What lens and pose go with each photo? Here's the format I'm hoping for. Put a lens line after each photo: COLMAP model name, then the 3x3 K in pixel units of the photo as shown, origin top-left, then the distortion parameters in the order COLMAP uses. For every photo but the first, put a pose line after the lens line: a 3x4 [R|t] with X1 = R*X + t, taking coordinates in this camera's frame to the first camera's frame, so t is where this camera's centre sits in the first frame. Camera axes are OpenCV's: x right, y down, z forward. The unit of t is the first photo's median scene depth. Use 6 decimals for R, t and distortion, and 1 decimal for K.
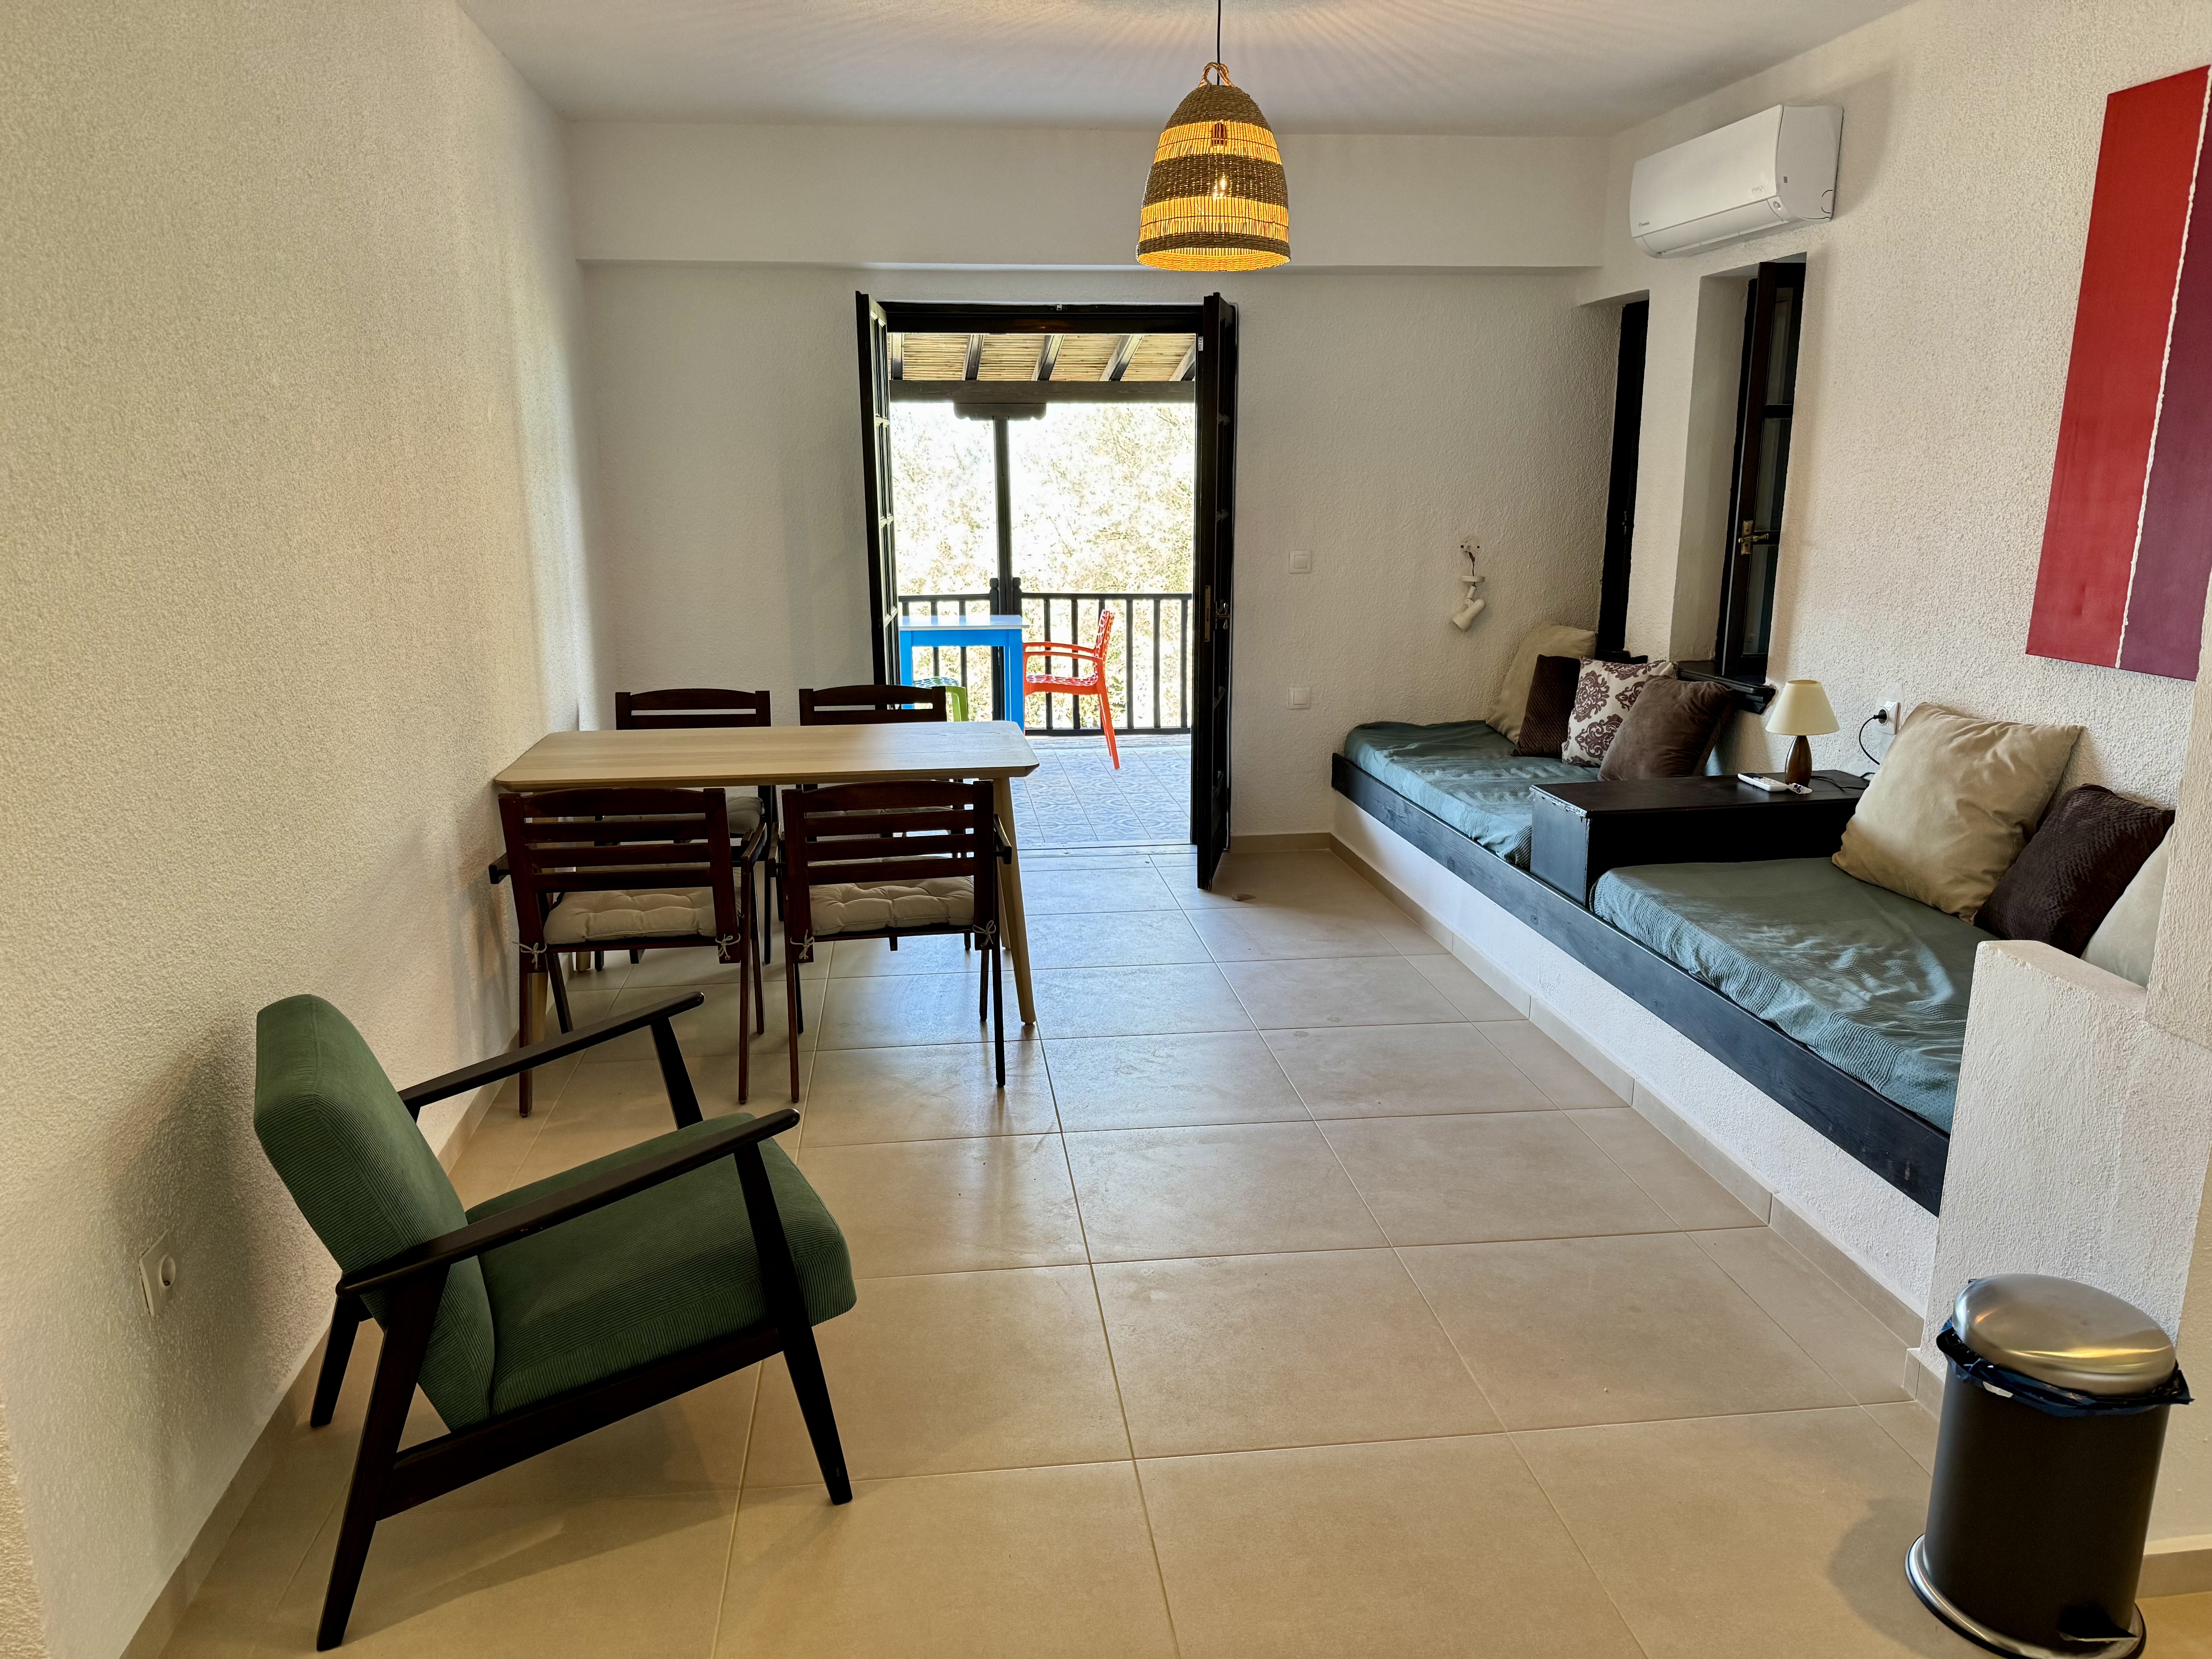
lens RADIAL K [[1563.8, 0, 1106.0], [0, 1563.8, 829.5], [0, 0, 1]] dist [0.000462, -0.008561]
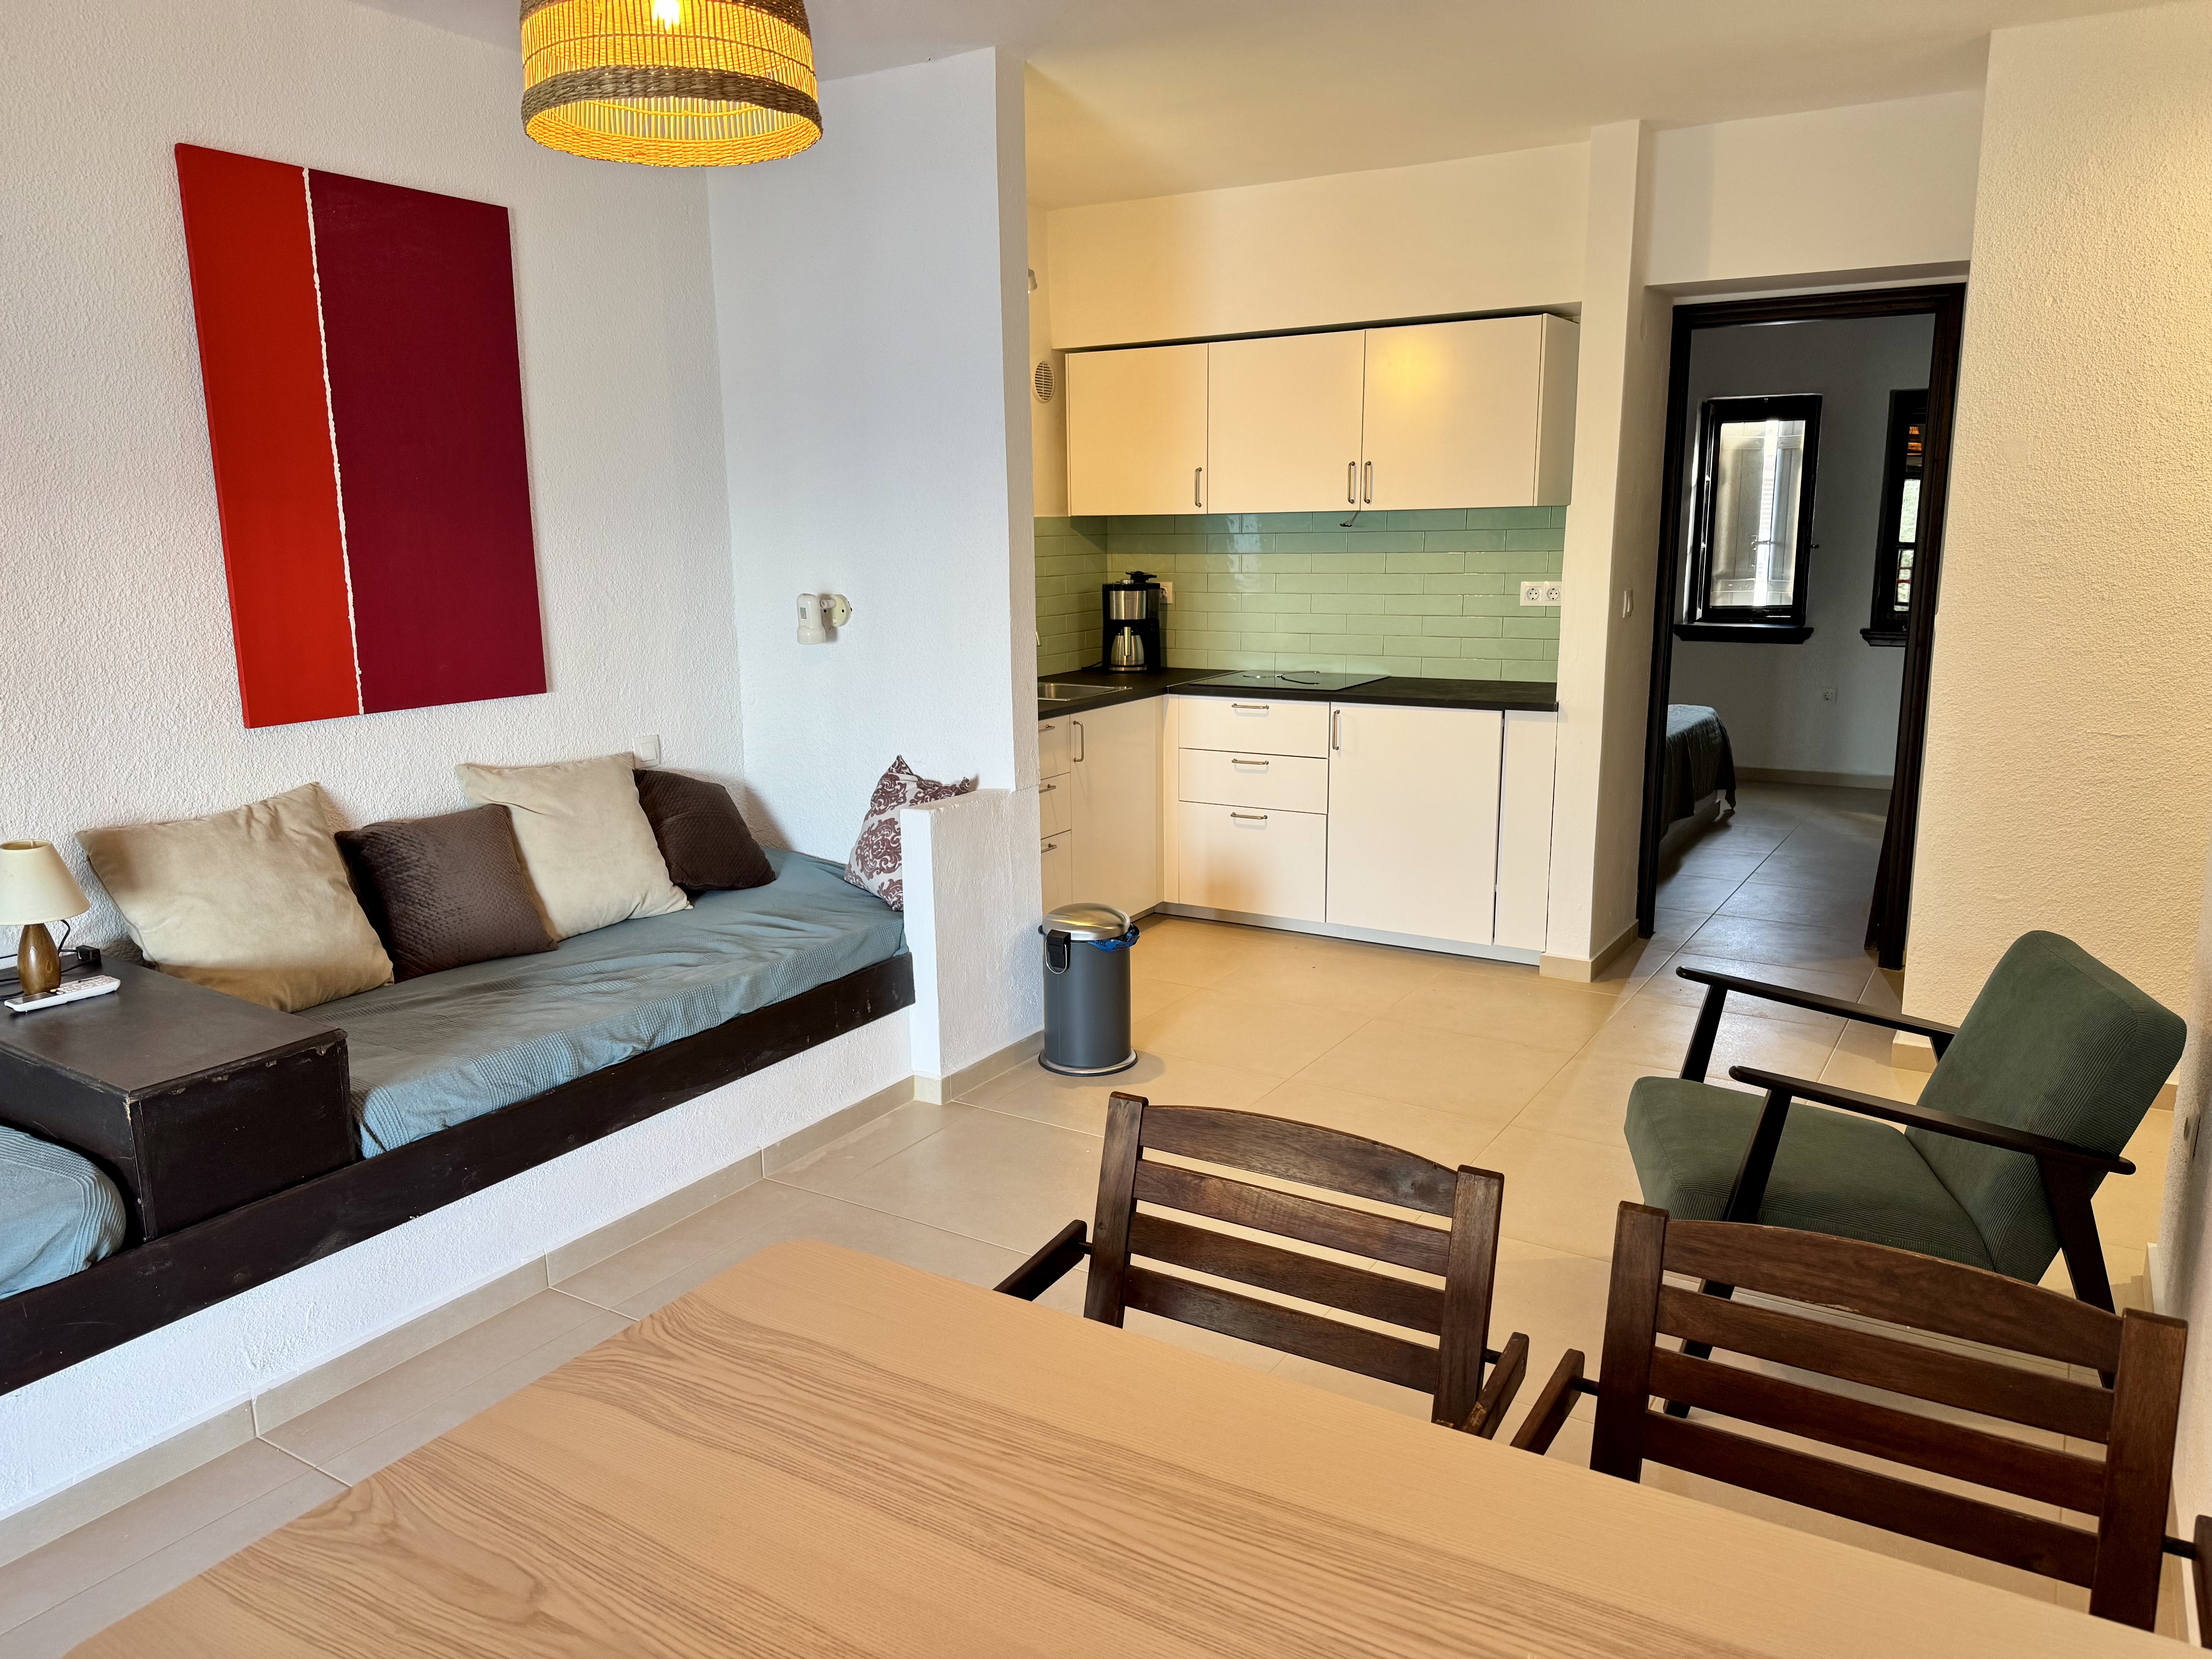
lens RADIAL K [[1563.8, 0, 1106.0], [0, 1563.8, 829.5], [0, 0, 1]] dist [0.000462, -0.008561]
pose [[-0.779180, -0.107402, 0.617531, -0.439576], [0.162934, 0.916636, 0.365007, -0.348799], [-0.605253, 0.385023, -0.696725, 1.505925]]
